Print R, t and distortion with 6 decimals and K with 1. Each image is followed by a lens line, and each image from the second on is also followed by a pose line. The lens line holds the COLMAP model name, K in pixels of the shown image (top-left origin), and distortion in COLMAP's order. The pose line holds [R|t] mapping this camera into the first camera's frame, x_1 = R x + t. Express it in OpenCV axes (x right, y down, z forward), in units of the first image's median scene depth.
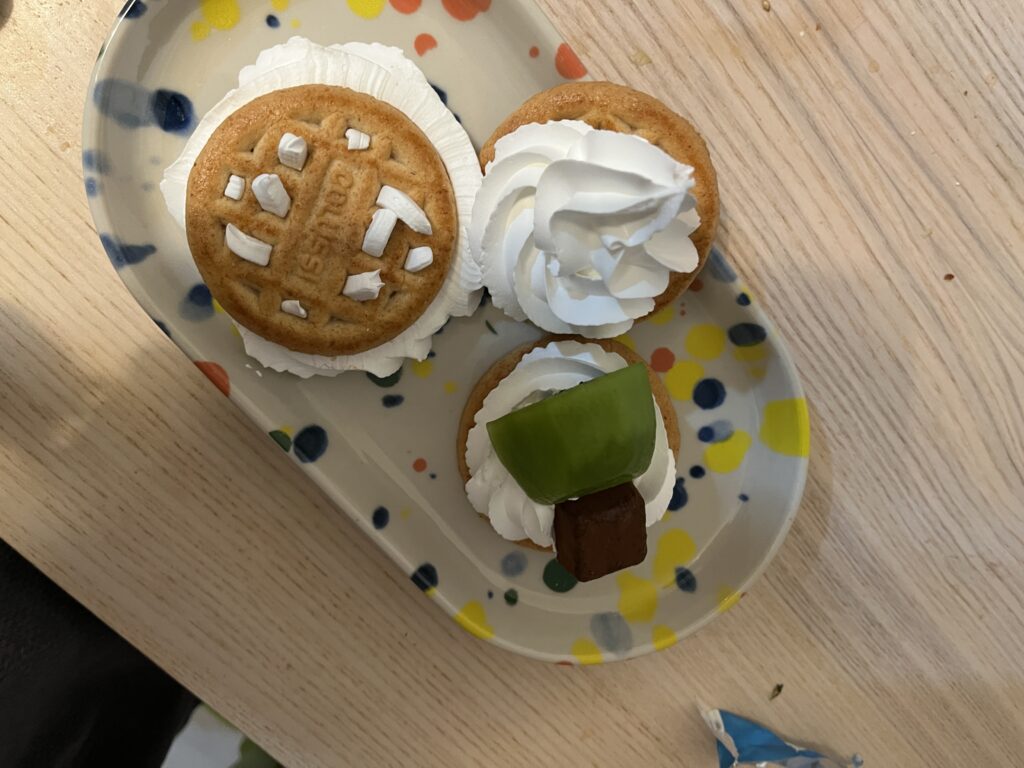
lens RADIAL K [[788.6, 0, 506.7], [0, 788.6, 384.4], [0, 0, 1]] dist [-0.005618, -0.050968]
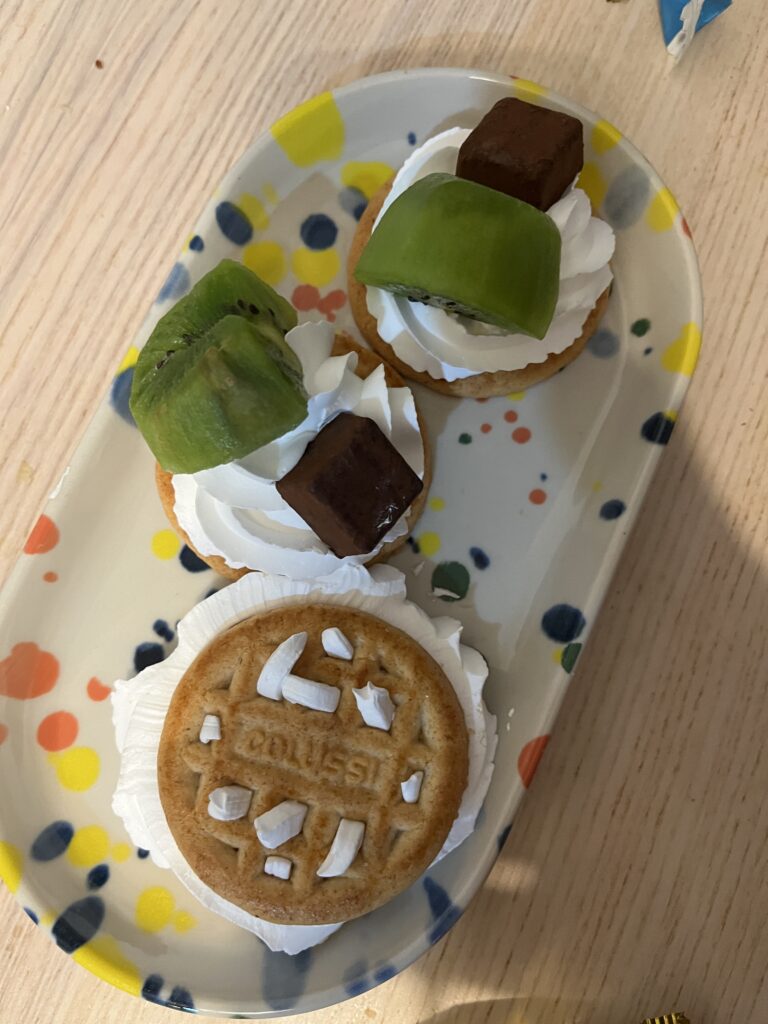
lens RADIAL K [[788.6, 0, 387.1], [0, 788.6, 531.4], [0, 0, 1]] dist [-0.005618, -0.050968]
pose [[-0.433377, -0.901151, 0.010509, -0.078137], [0.888323, -0.429115, -0.163530, 0.077038], [0.151874, -0.061535, 0.986482, 0.138186]]
